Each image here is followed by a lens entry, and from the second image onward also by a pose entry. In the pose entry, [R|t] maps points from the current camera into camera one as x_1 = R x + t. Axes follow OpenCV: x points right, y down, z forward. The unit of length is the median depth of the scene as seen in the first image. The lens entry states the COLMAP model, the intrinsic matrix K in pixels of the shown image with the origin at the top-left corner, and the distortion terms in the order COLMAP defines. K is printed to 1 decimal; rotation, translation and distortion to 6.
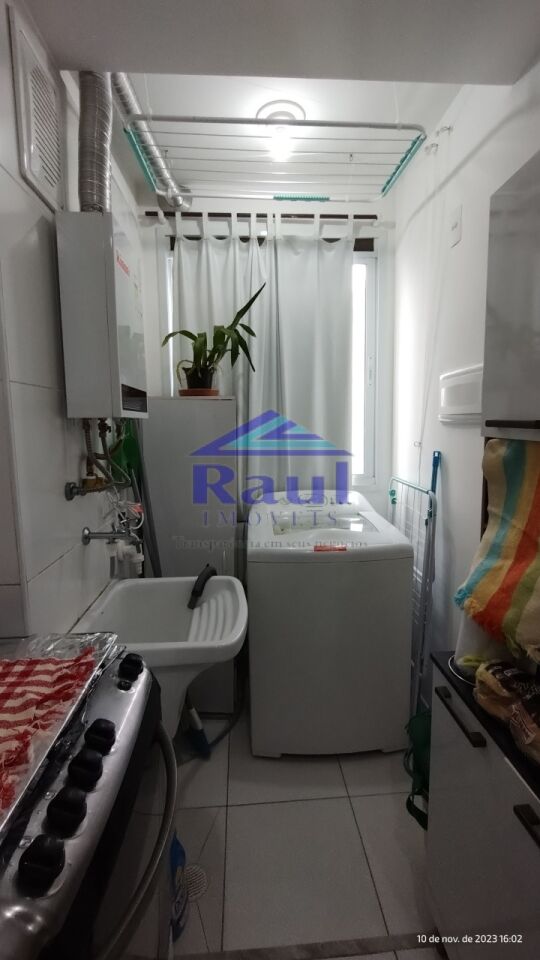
lens RADIAL K [[434.7, 0, 270.0], [0, 434.7, 480.0], [0, 0, 1]] dist [-0.004386, -0.000227]
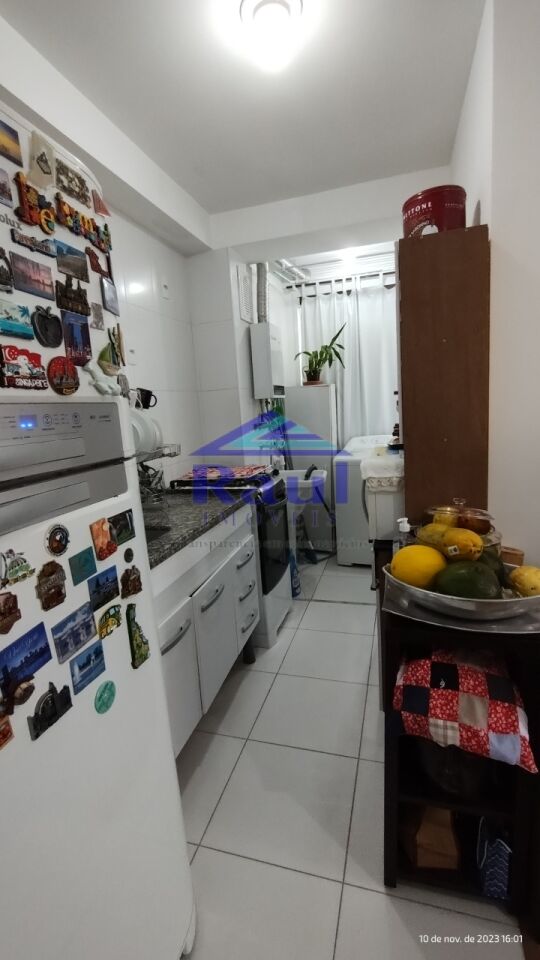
lens RADIAL K [[434.7, 0, 270.0], [0, 434.7, 480.0], [0, 0, 1]] dist [-0.004386, -0.000227]
pose [[0.938096, 0.006635, -0.346311, 0.318801], [0.010030, 0.998877, 0.046305, 0.132976], [0.346229, -0.046912, 0.936976, -0.863775]]
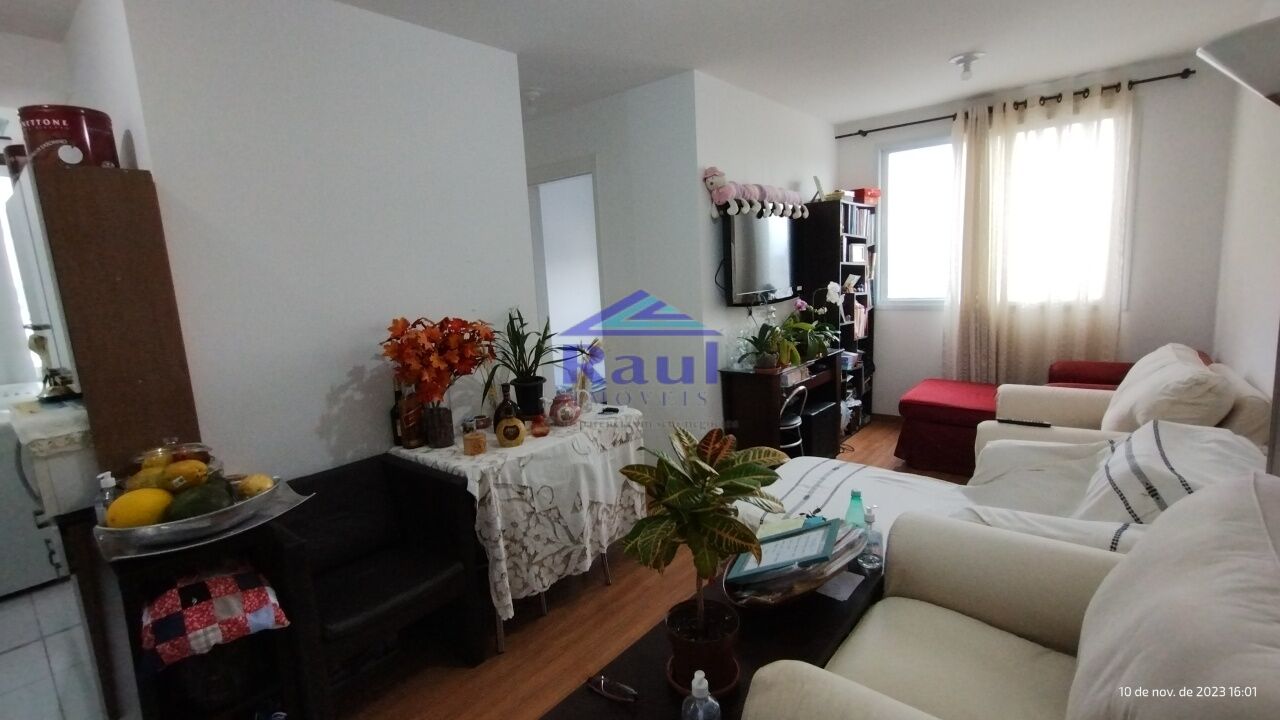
lens RADIAL K [[579.6, 0, 640.0], [0, 579.6, 360.0], [0, 0, 1]] dist [-0.004386, -0.000227]
pose [[0.687307, -0.138849, 0.712973, 0.125639], [0.144127, 0.988112, 0.053494, 0.133900], [-0.711925, 0.065992, 0.699148, -1.894501]]
